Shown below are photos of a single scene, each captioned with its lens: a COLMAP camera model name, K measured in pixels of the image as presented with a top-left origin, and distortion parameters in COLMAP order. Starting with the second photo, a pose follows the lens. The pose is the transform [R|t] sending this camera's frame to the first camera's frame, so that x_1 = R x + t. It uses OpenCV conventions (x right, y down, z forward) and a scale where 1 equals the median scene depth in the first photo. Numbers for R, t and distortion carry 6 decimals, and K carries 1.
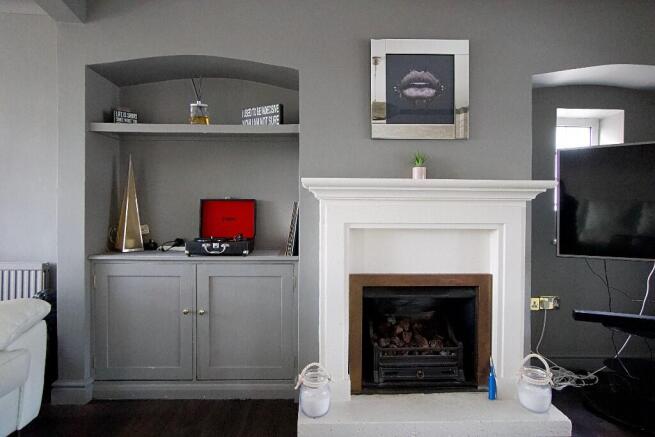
lens RADIAL K [[364.3, 0, 327.4], [0, 364.3, 213.4], [0, 0, 1]] dist [-0.016213, 0.001123]
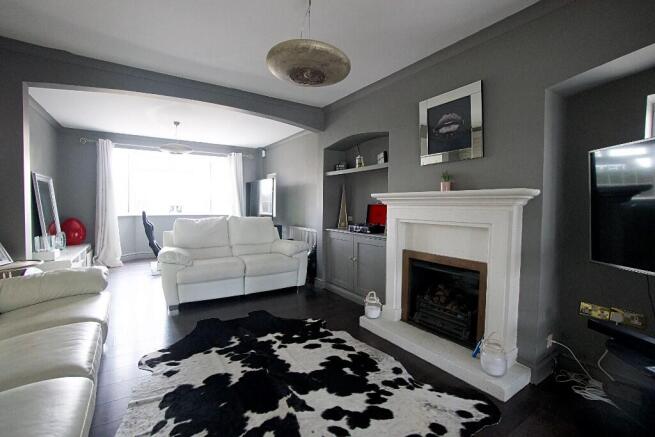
lens RADIAL K [[293.5, 0, 327.7], [0, 293.5, 216.2], [0, 0, 1]] dist [-0.030452, 0.005517]
pose [[0.527038, 0.029856, -0.849317, 0.985857], [-0.010075, 0.999532, 0.028885, -0.020739], [0.849782, -0.006666, 0.527093, -0.003745]]
